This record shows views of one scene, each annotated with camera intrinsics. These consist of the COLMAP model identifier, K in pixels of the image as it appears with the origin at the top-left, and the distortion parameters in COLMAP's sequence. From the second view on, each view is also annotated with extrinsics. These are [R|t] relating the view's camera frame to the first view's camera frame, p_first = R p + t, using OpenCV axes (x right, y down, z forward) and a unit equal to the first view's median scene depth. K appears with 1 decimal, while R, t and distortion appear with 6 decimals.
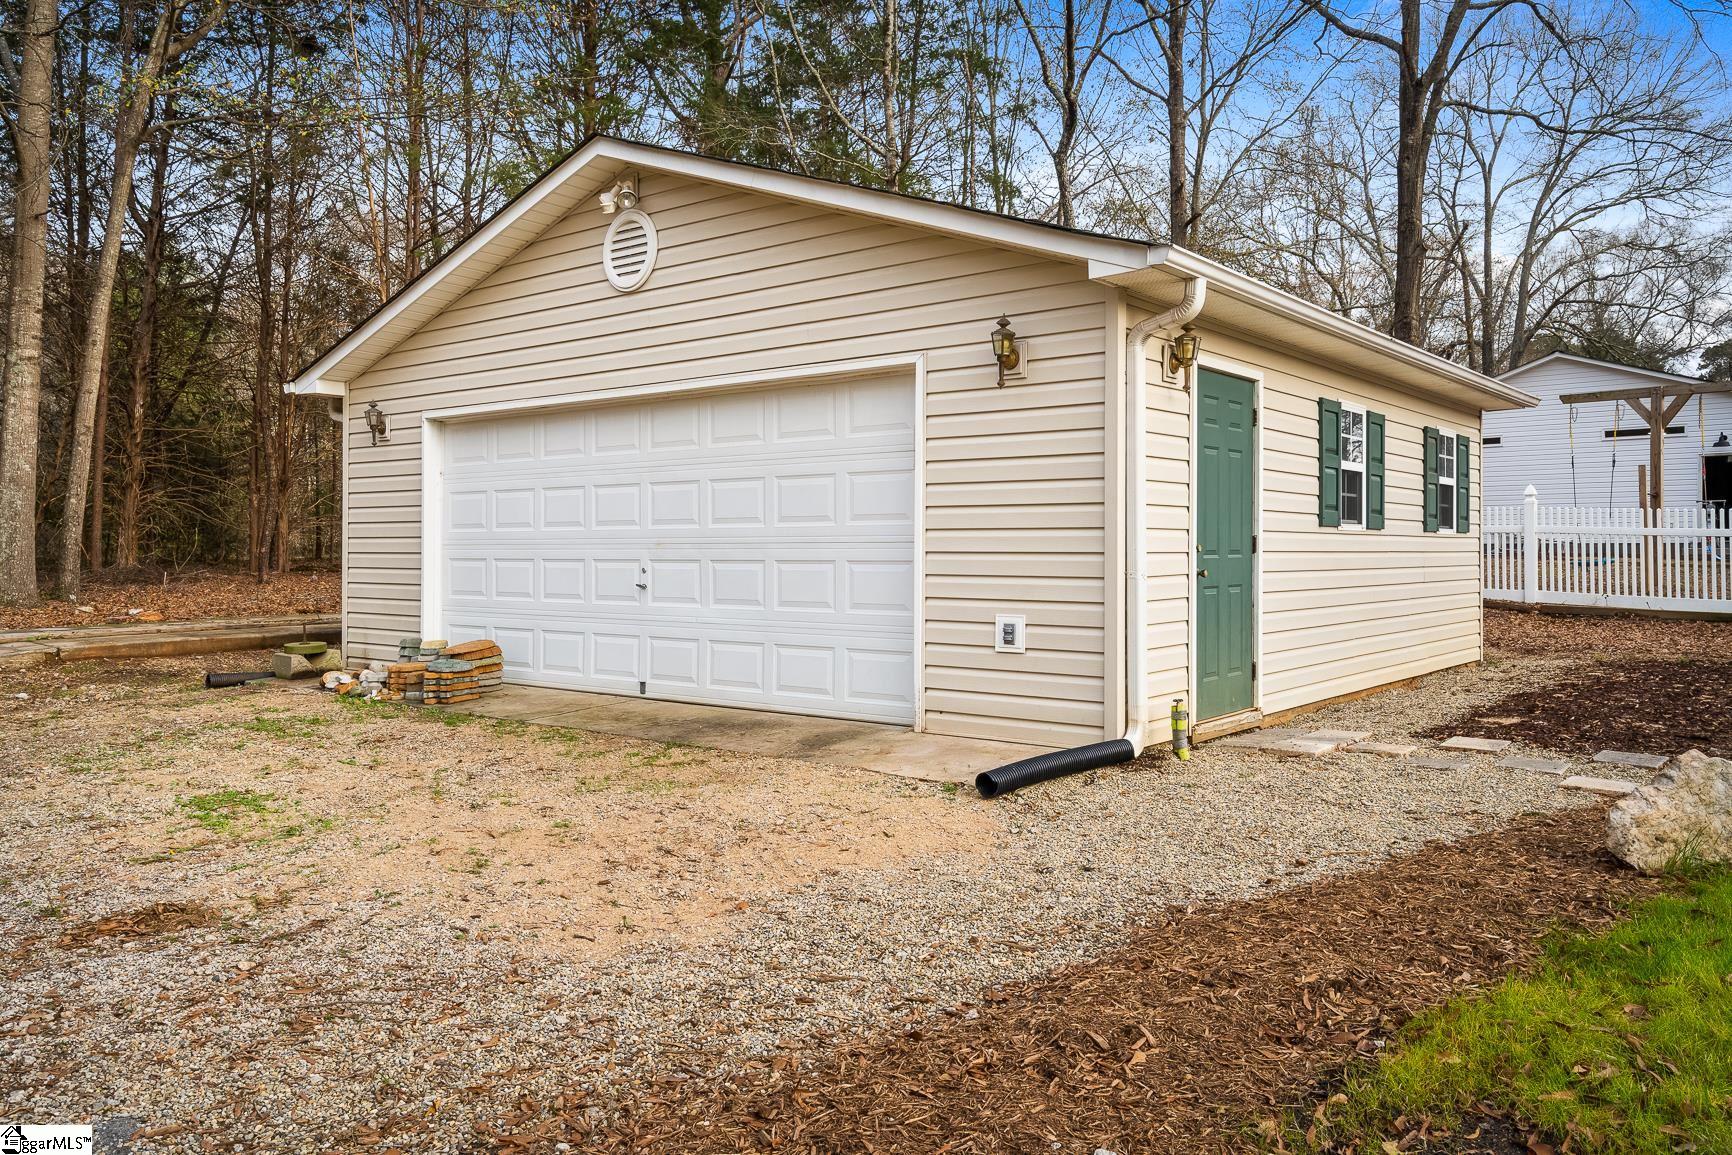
lens RADIAL K [[1297.1, 0, 866.0], [0, 1297.1, 577.5], [0, 0, 1]] dist [-0.000428, -0.000298]
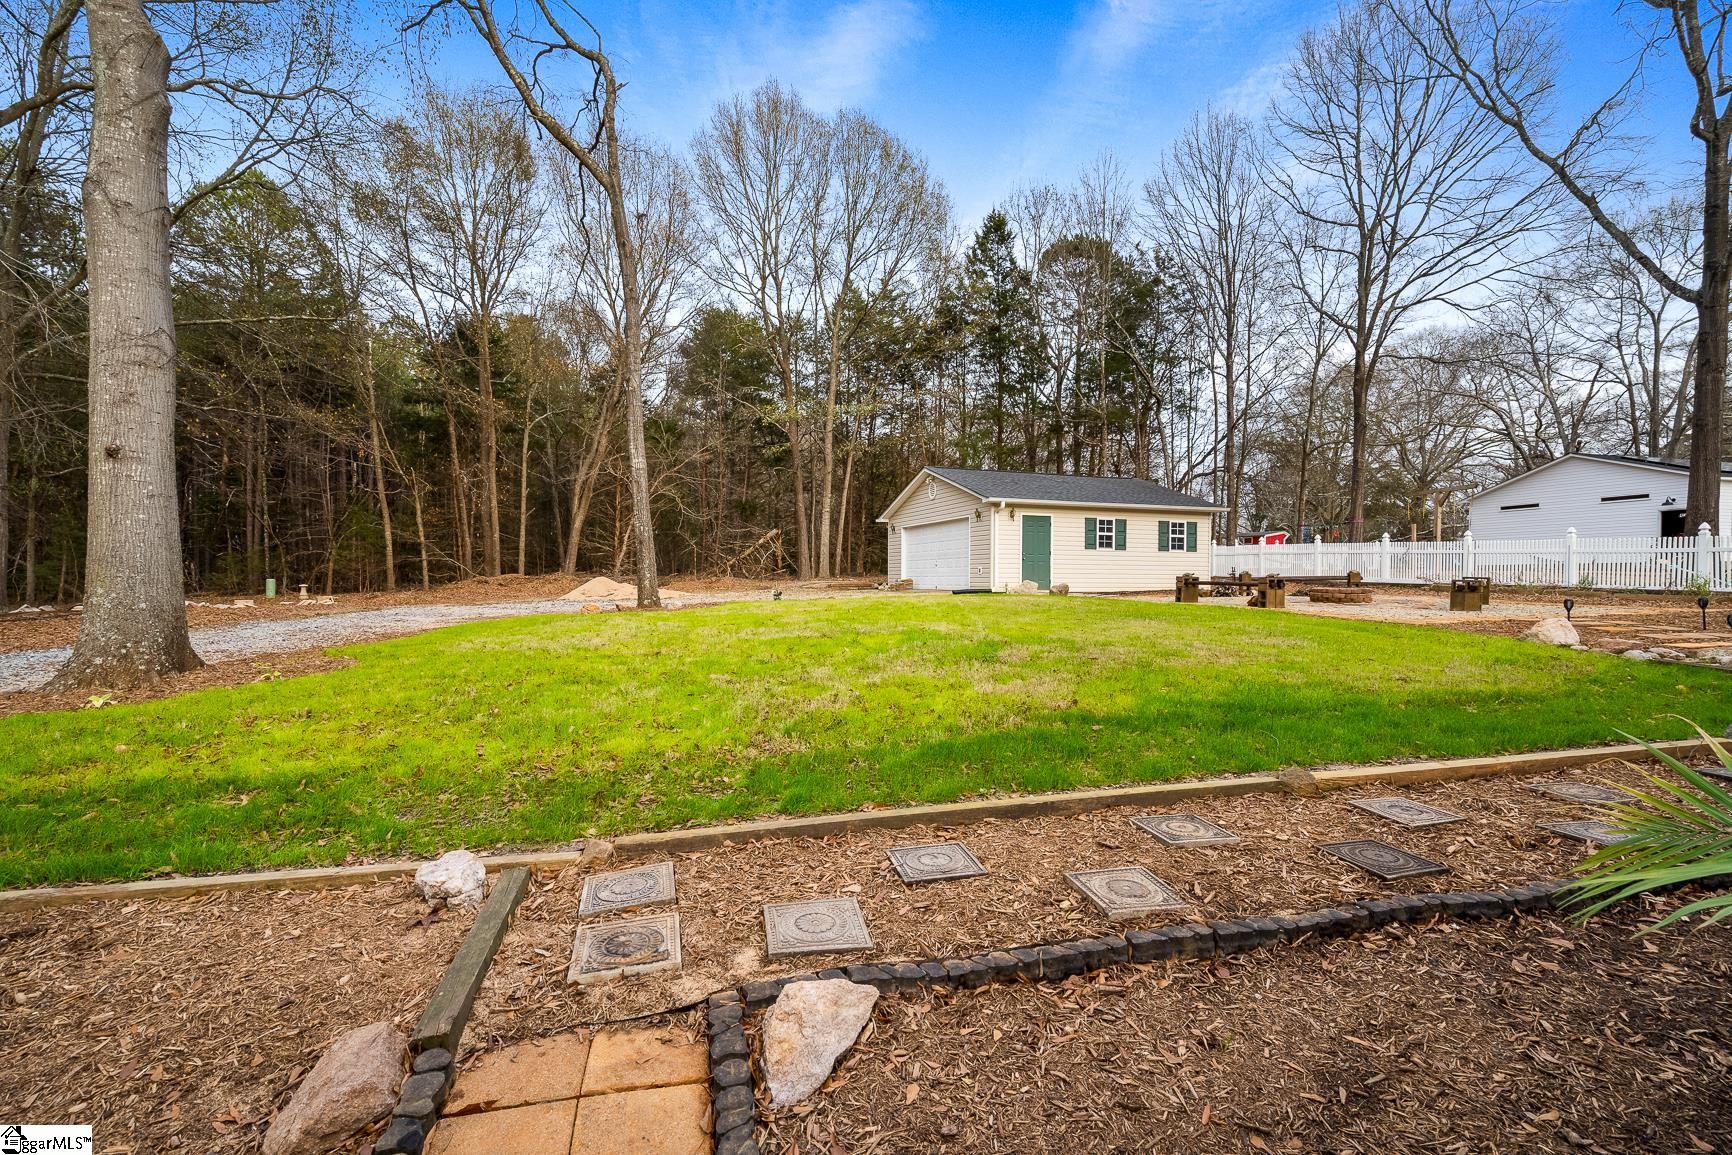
lens RADIAL K [[777.0, 0, 866.0], [0, 777.0, 577.5], [0, 0, 1]] dist [-0.002206, -0.000270]
pose [[0.854630, 0.003256, -0.519227, 0.824763], [-0.016567, 0.999642, -0.021000, 0.090800], [0.518973, 0.026549, 0.854378, -1.150776]]
